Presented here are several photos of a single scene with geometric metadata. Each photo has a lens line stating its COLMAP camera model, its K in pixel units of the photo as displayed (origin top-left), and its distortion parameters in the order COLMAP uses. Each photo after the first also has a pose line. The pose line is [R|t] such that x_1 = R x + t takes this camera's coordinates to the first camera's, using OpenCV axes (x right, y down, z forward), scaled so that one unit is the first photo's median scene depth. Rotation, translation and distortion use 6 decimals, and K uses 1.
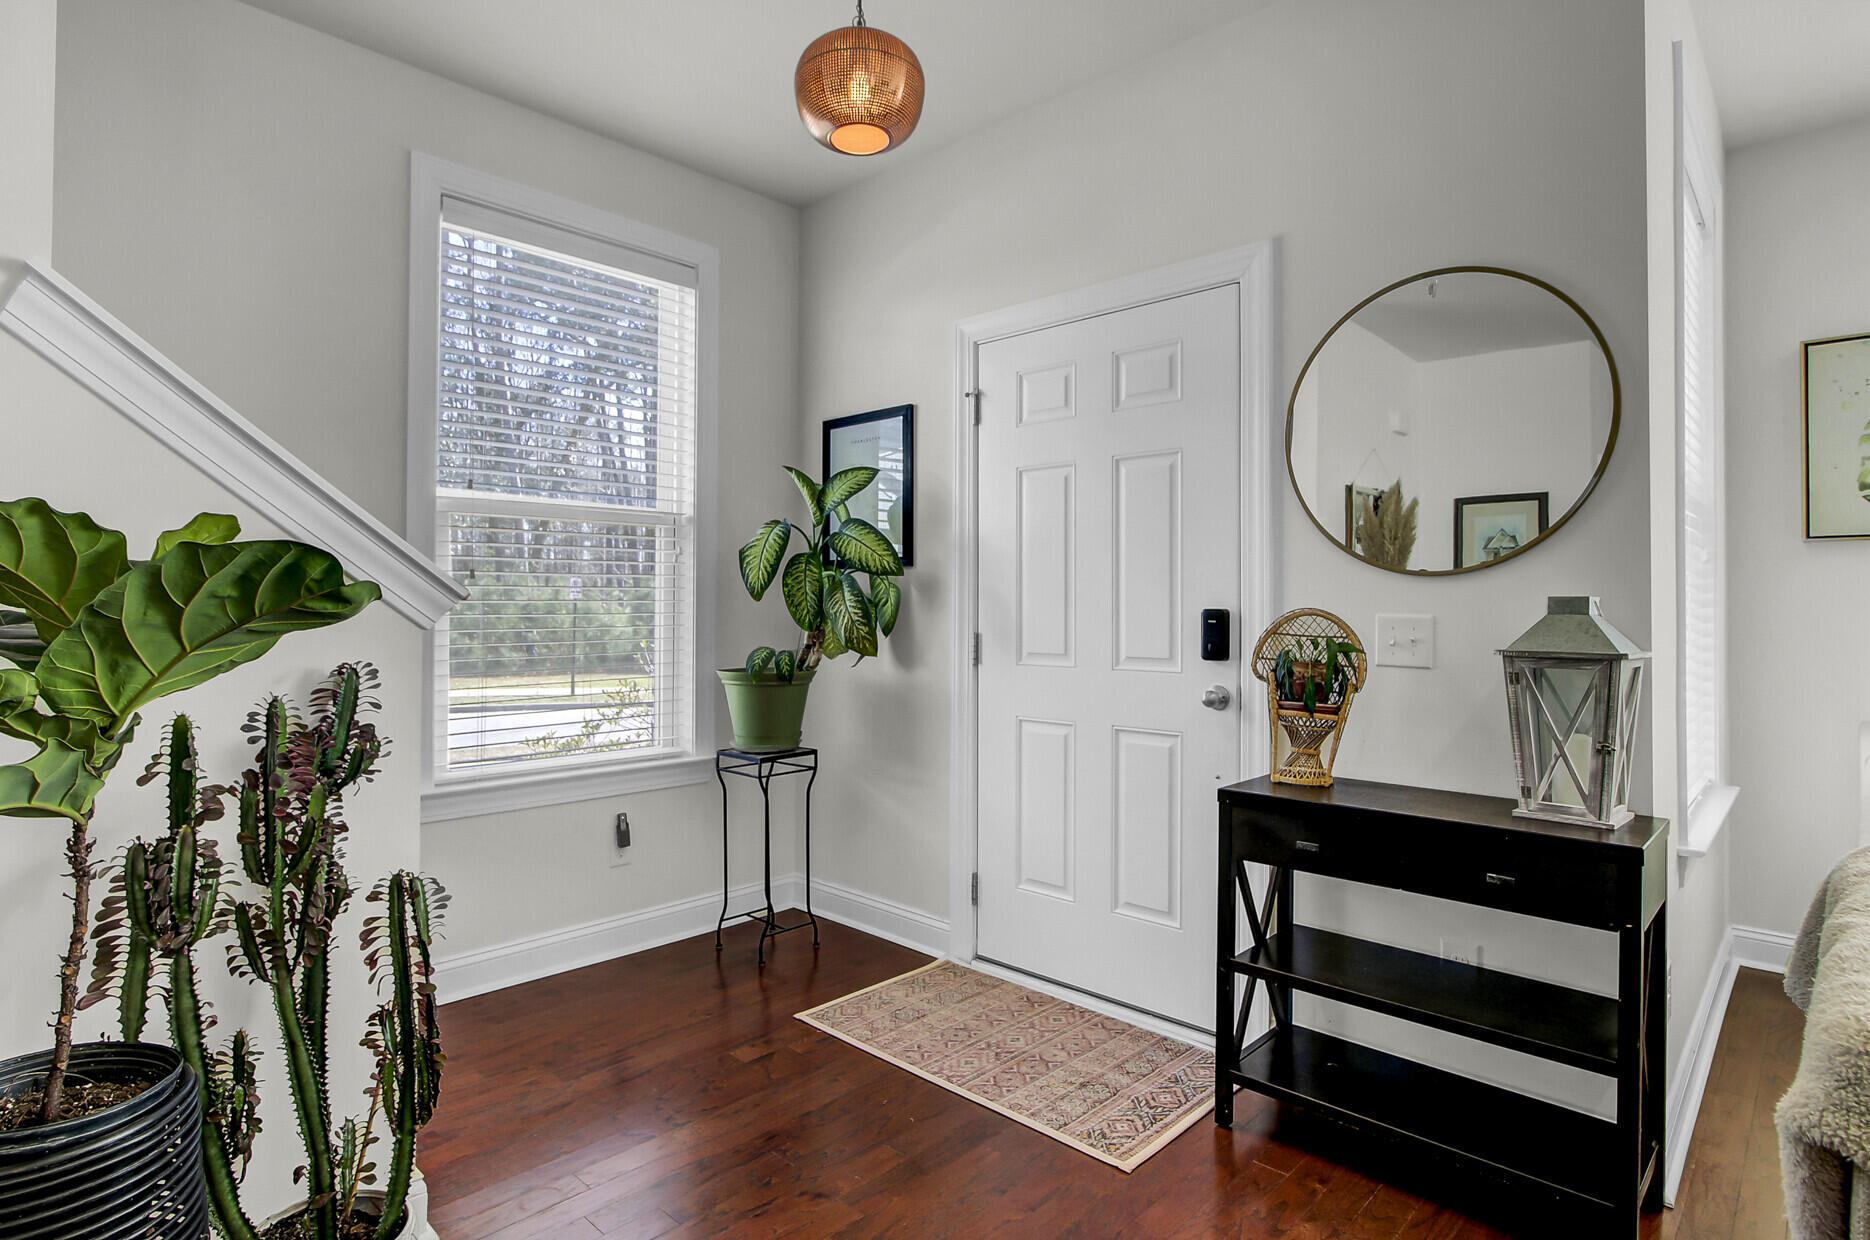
lens RADIAL K [[1019.0, 0, 935.0], [0, 1019.0, 620.0], [0, 0, 1]] dist [0.002142, 0.000537]
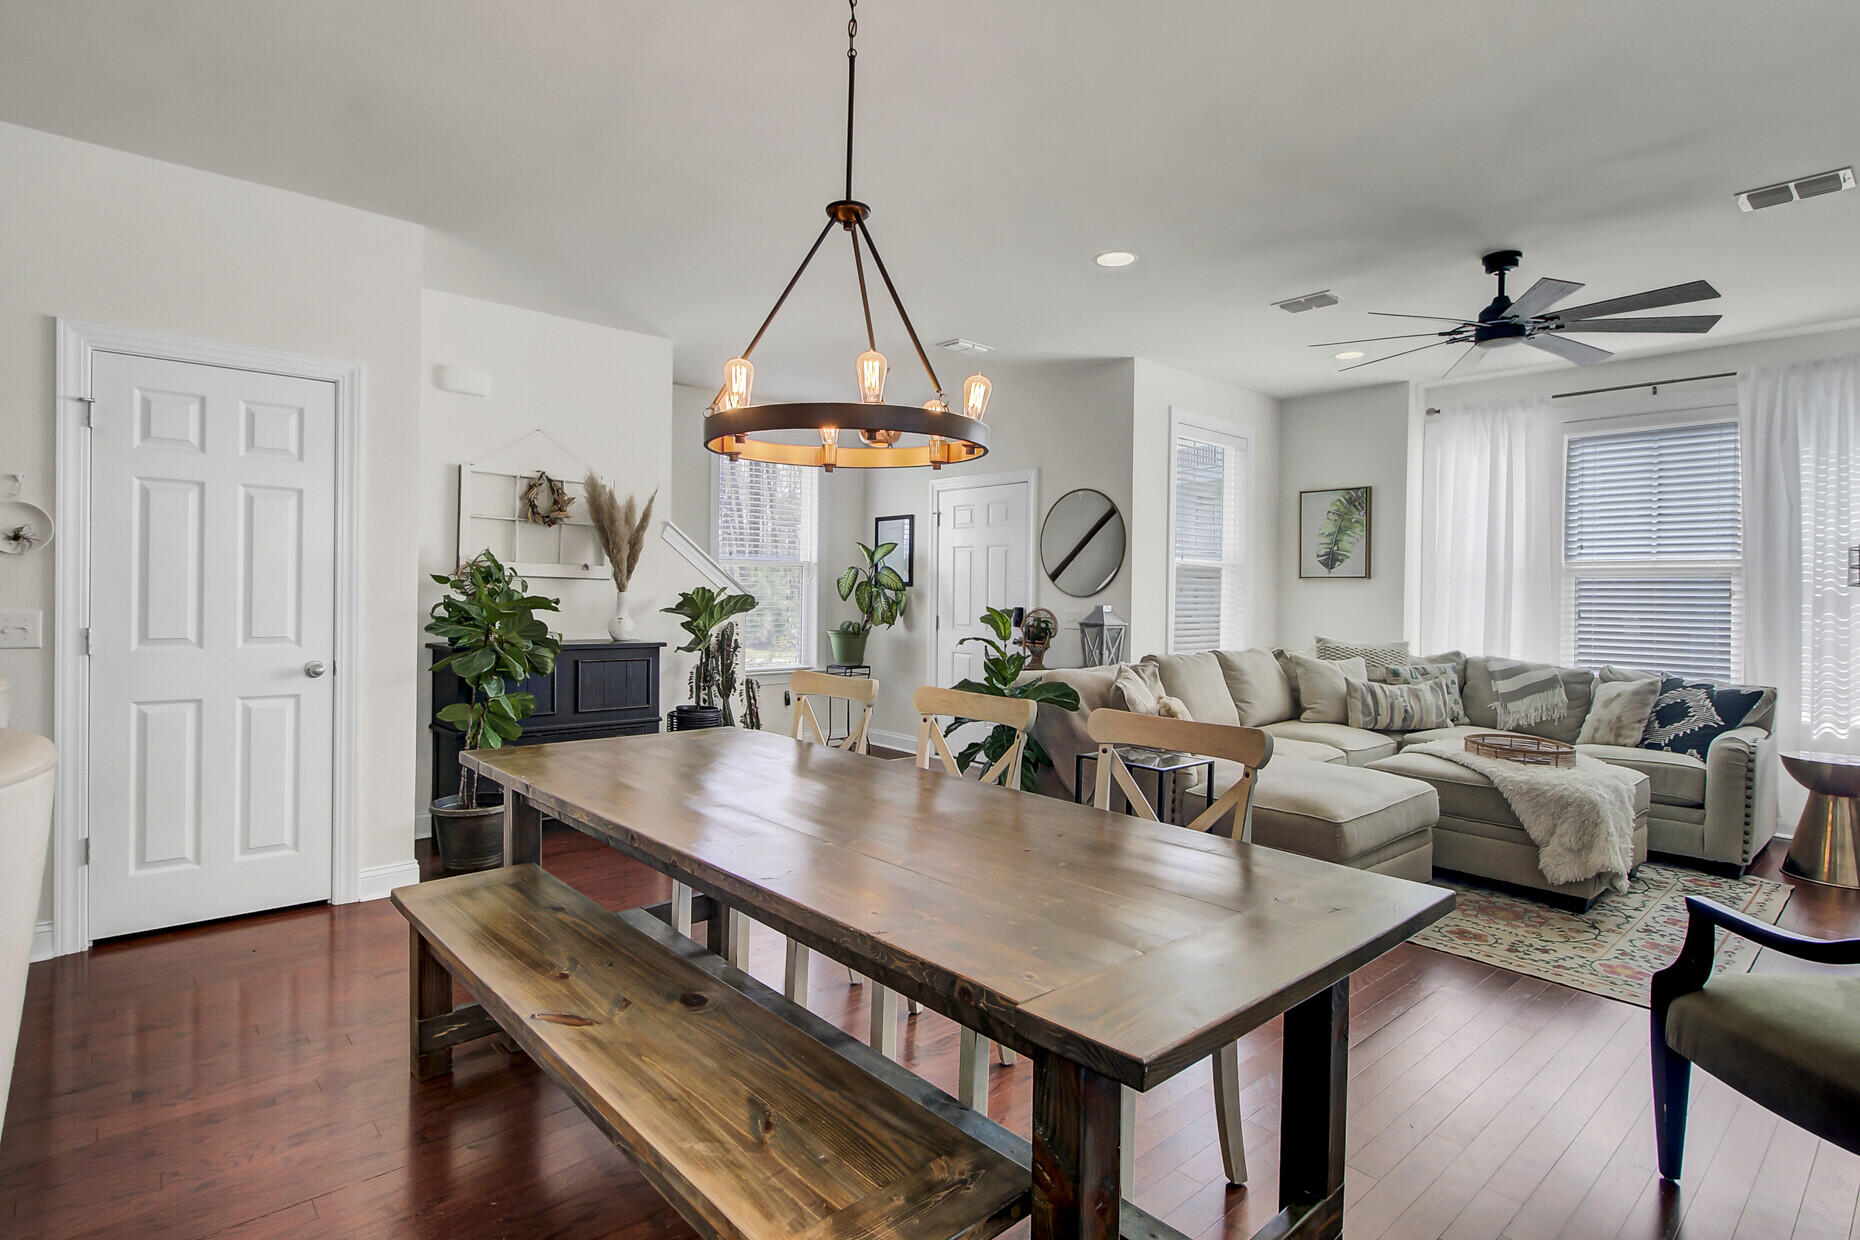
lens RADIAL K [[949.0, 0, 921.4], [0, 949.0, 601.1], [0, 0, 1]] dist [0.010910, -0.001715]
pose [[0.995355, 0.006866, -0.096024, 0.207213], [-0.007233, 0.999968, -0.003477, -0.012552], [0.095997, 0.004155, 0.995373, -1.136959]]
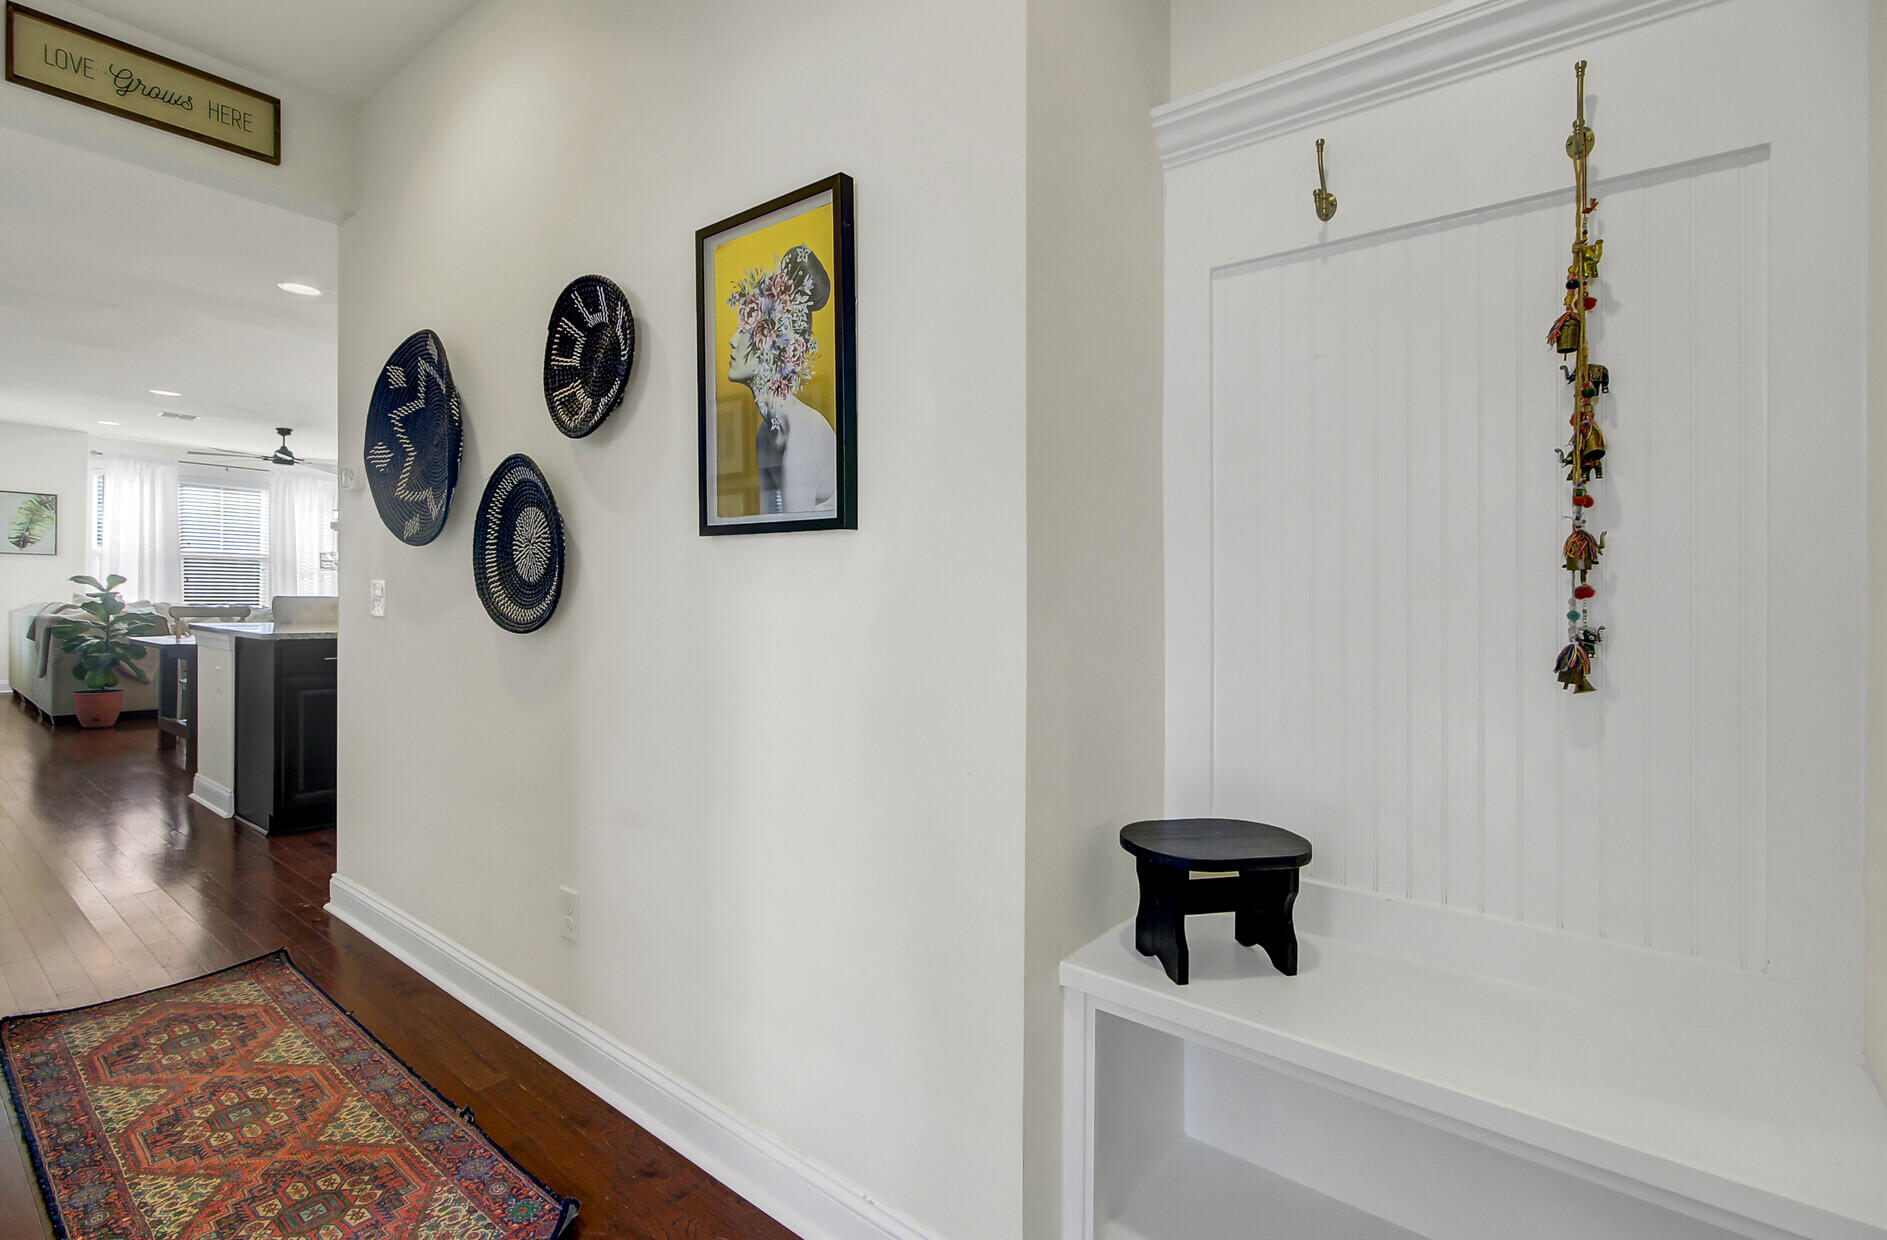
lens RADIAL K [[899.8, 0, 944.3], [0, 899.8, 598.0], [0, 0, 1]] dist [-0.001201, 0.000420]
pose [[-0.057343, -0.019810, 0.998158, -1.960564], [-0.012245, 0.999742, 0.019138, -0.026398], [-0.998279, -0.011125, -0.057571, -1.702246]]
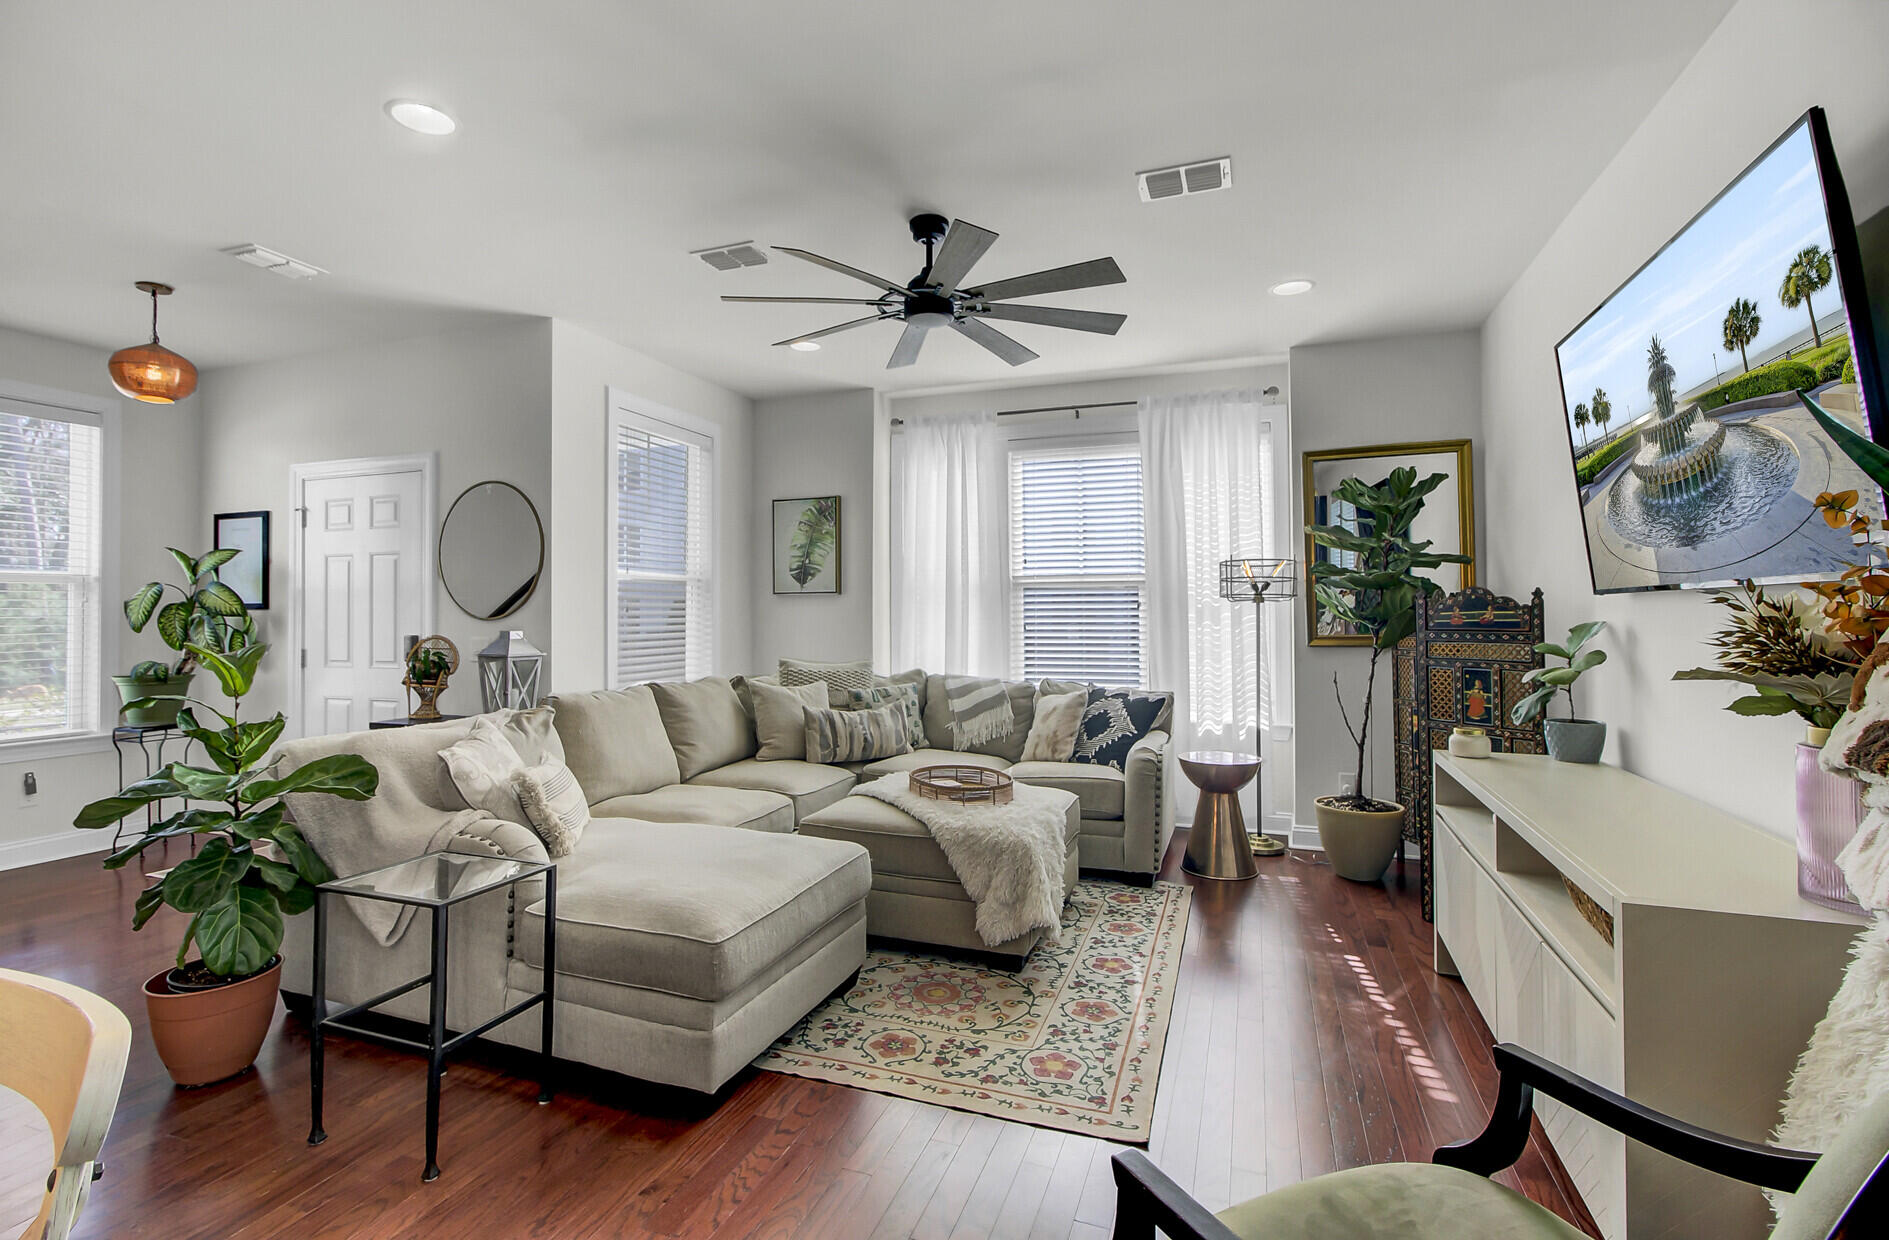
lens RADIAL K [[900.8, 0, 945.3], [0, 900.8, 598.0], [0, 0, 1]] dist [-0.001201, 0.000420]
pose [[0.920871, -0.004550, 0.389841, 0.435553], [0.015271, 0.999585, -0.024407, -0.019114], [-0.389568, 0.028429, 0.920559, -0.794391]]
